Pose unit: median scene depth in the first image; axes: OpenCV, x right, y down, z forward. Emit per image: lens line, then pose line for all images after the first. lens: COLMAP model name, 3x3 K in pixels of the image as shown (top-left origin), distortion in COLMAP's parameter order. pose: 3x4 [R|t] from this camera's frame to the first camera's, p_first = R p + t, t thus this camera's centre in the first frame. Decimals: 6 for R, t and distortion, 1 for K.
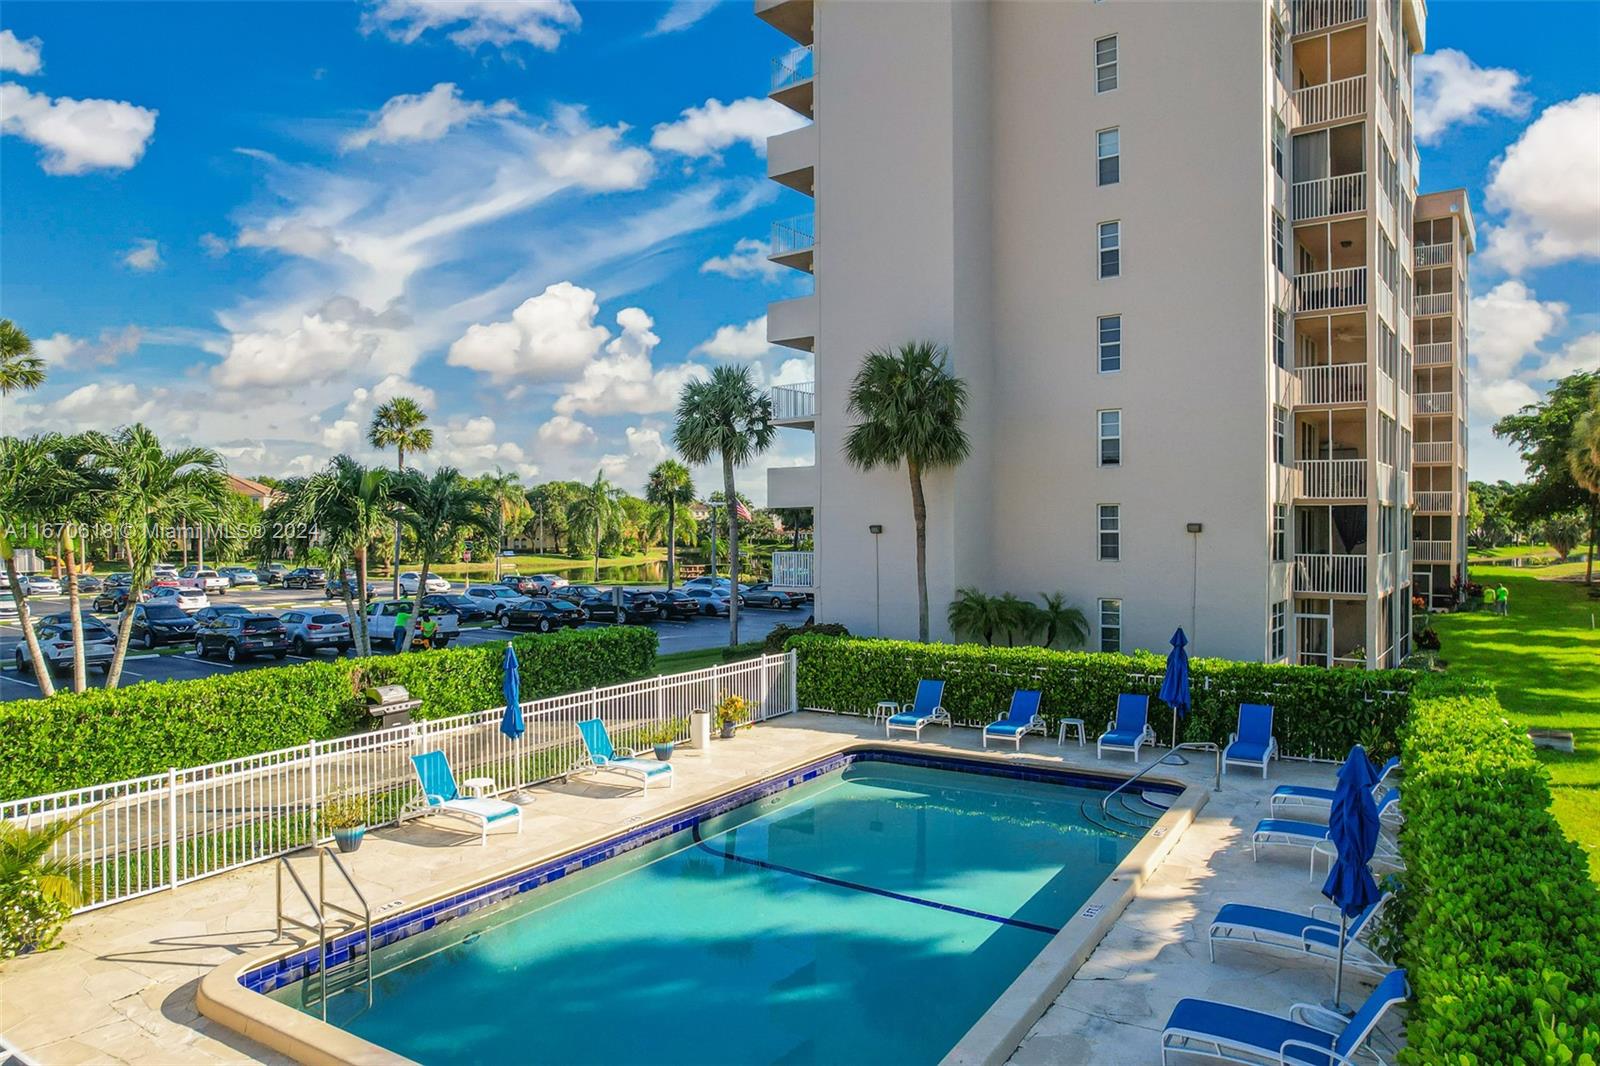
lens RADIAL K [[1029.2, 0, 801.5], [0, 1029.2, 527.9], [0, 0, 1]] dist [-0.005804, 0.000455]
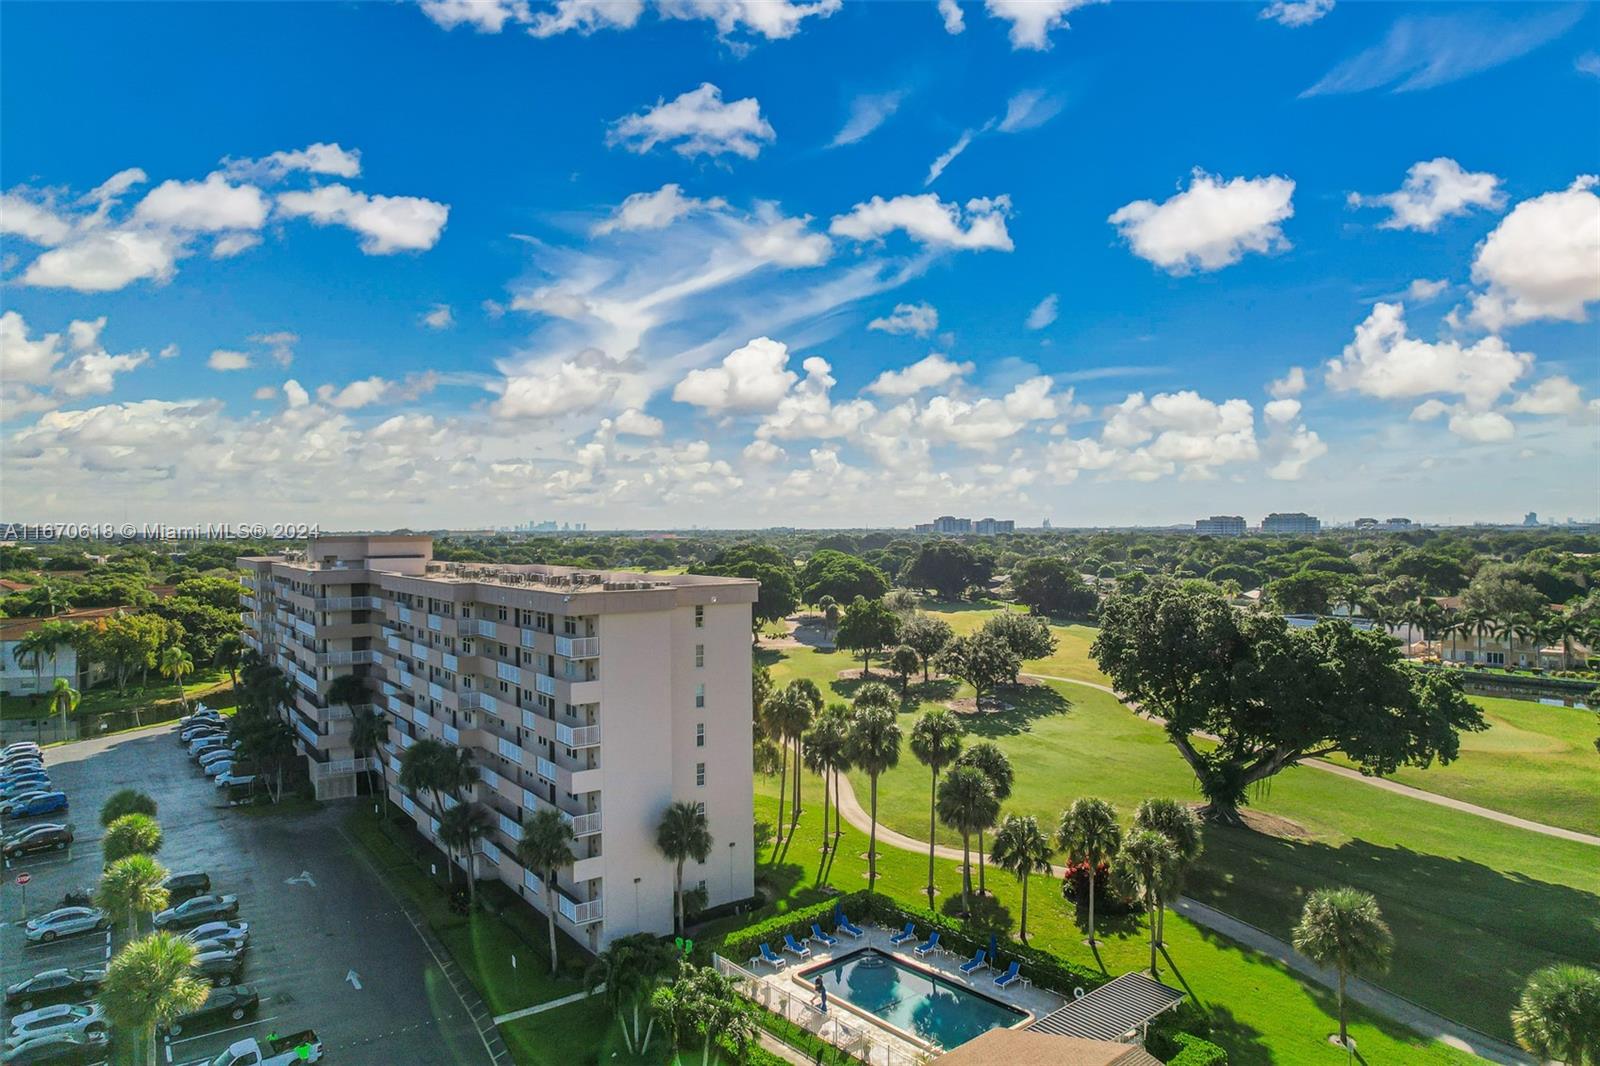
lens RADIAL K [[1029.2, 0, 791.9], [0, 1029.2, 538.1], [0, 0, 1]] dist [-0.005804, 0.000455]
pose [[0.985952, 0.001782, -0.167020, 0.024647], [0.000226, 0.999928, 0.012000, -0.000659], [0.167029, -0.011869, 0.985880, -0.295063]]
